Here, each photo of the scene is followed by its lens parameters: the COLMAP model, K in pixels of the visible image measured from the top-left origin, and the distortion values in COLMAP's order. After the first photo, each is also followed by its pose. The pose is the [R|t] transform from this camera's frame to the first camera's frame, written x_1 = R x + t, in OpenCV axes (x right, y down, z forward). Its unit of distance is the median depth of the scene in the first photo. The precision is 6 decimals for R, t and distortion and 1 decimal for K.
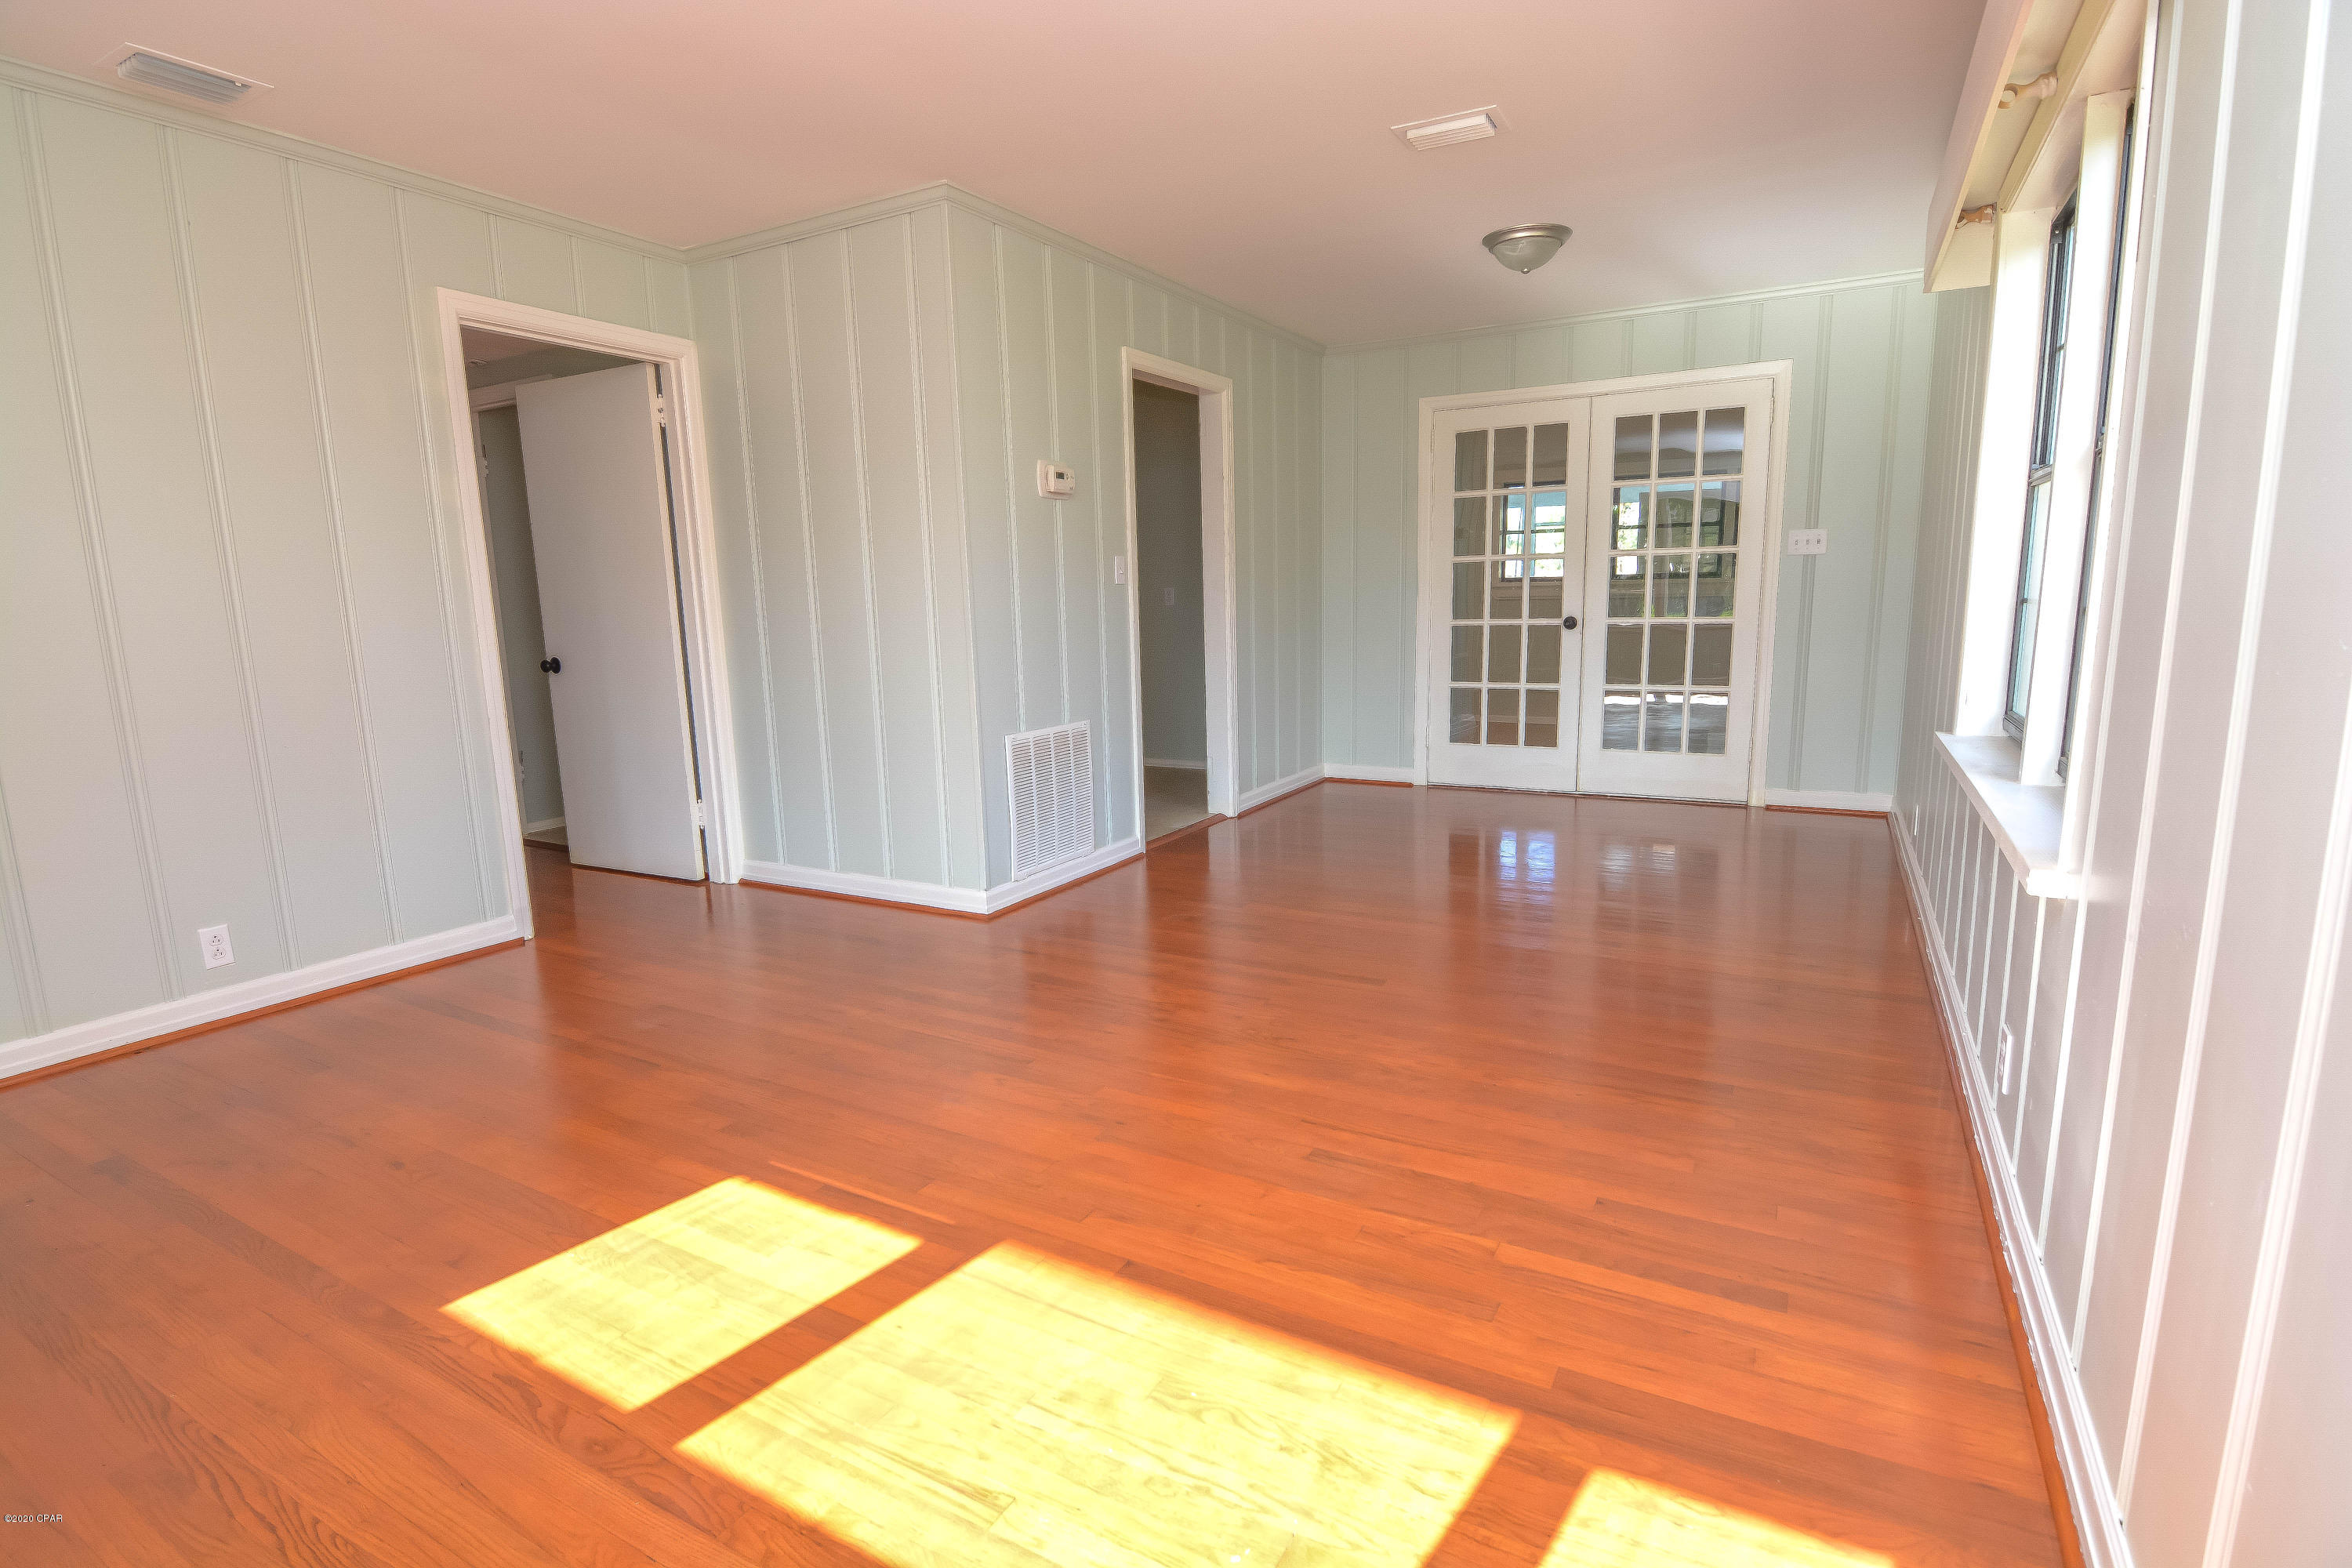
lens RADIAL K [[1149.3, 0, 1170.8], [0, 1149.3, 776.1], [0, 0, 1]] dist [-0.004379, -0.008958]
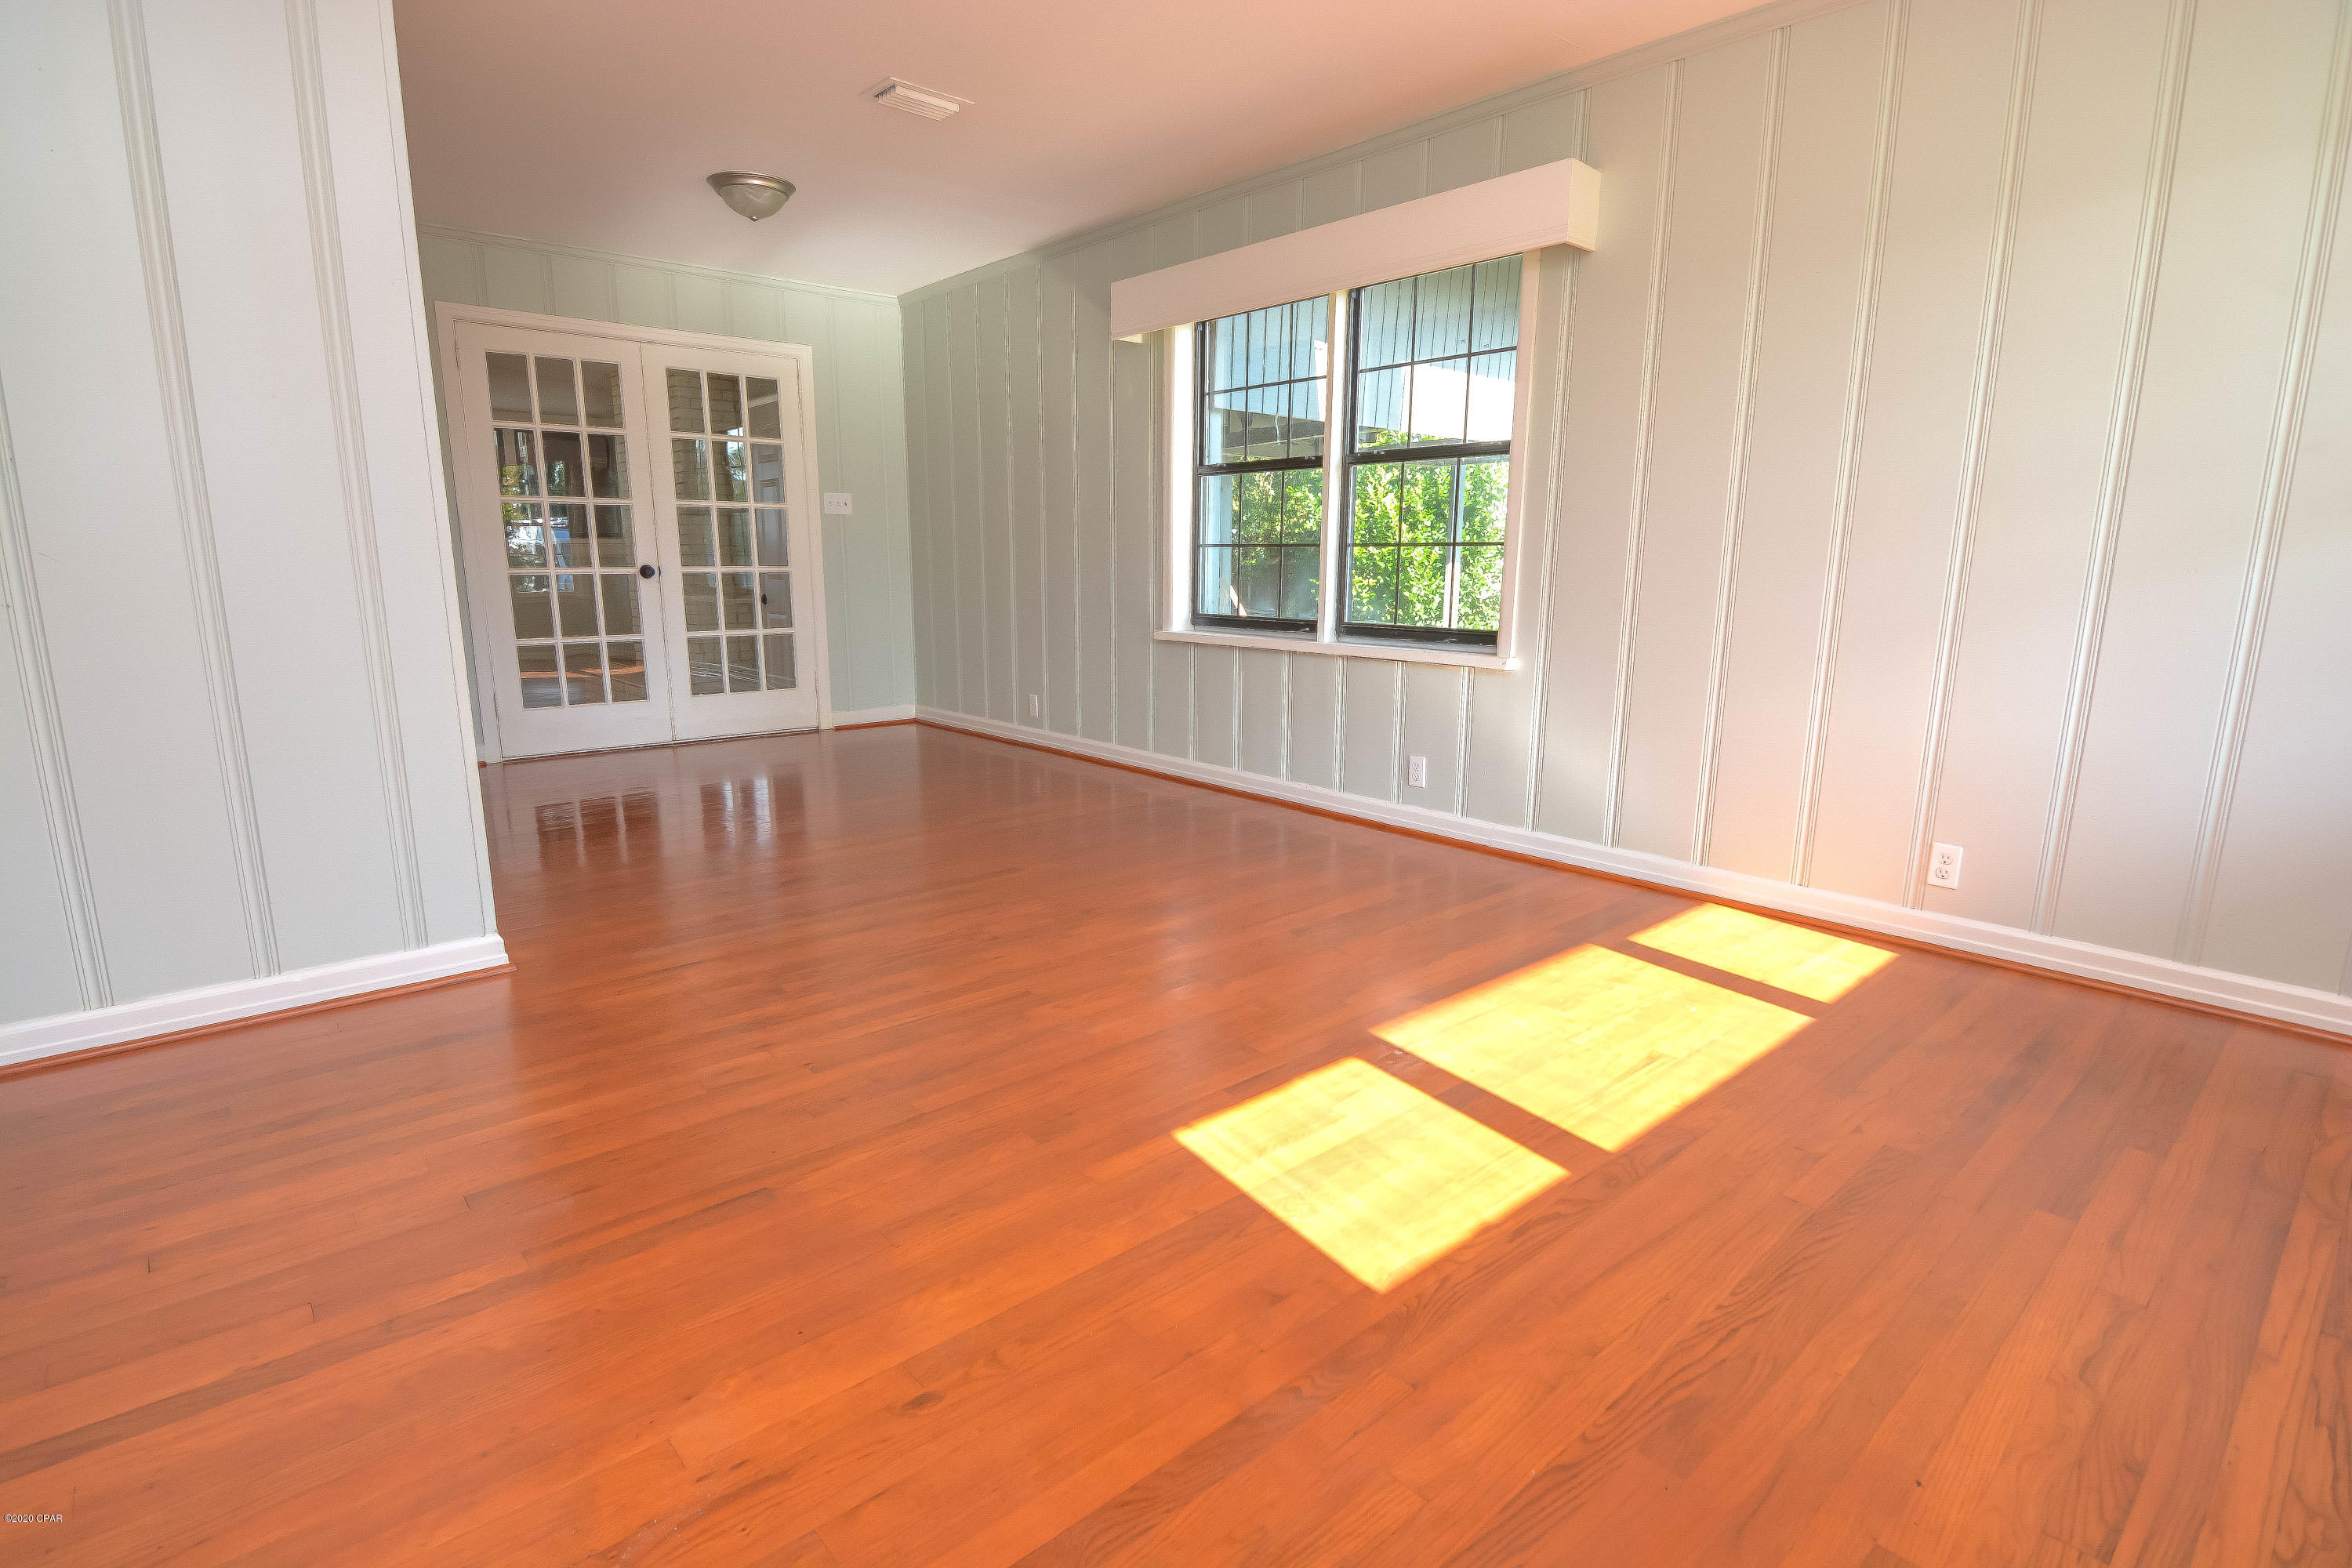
lens RADIAL K [[1149.3, 0, 1170.8], [0, 1149.3, 776.1], [0, 0, 1]] dist [-0.004379, -0.008958]
pose [[0.324214, -0.153023, 0.933525, -0.835981], [0.139326, 0.983793, 0.112874, -0.017179], [-0.935667, 0.093469, 0.340280, 0.479549]]
